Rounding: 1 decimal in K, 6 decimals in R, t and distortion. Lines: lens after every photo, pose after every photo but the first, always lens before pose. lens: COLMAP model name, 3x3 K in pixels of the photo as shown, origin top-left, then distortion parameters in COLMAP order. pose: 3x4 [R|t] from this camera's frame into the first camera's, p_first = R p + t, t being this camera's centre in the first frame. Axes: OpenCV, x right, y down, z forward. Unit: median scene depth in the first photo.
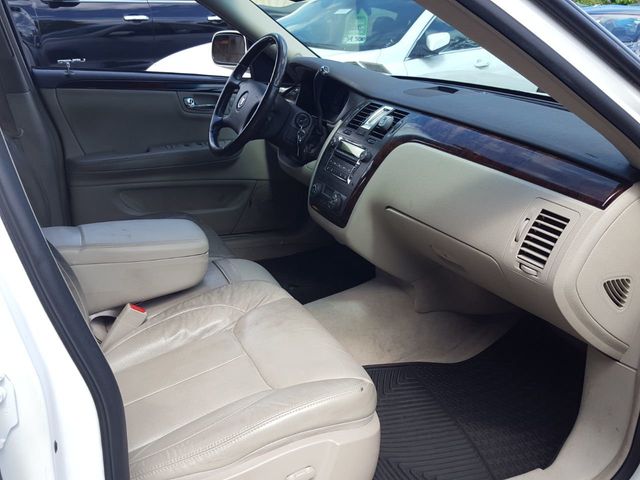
lens RADIAL K [[618.7, 0, 320.0], [0, 618.7, 240.0], [0, 0, 1]] dist [-0.006429, -0.016050]
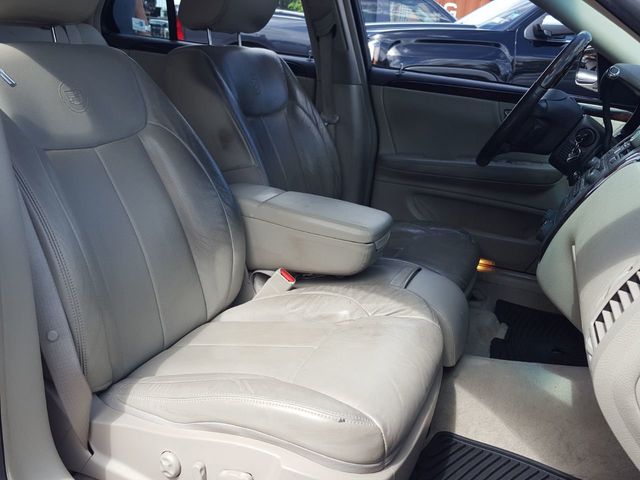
lens RADIAL K [[618.7, 0, 320.0], [0, 618.7, 240.0], [0, 0, 1]] dist [-0.006429, -0.016050]
pose [[0.674353, 0.229501, -0.701839, 0.300380], [-0.295551, 0.954908, 0.028277, 0.008394], [0.676681, 0.188360, 0.711775, 0.223395]]
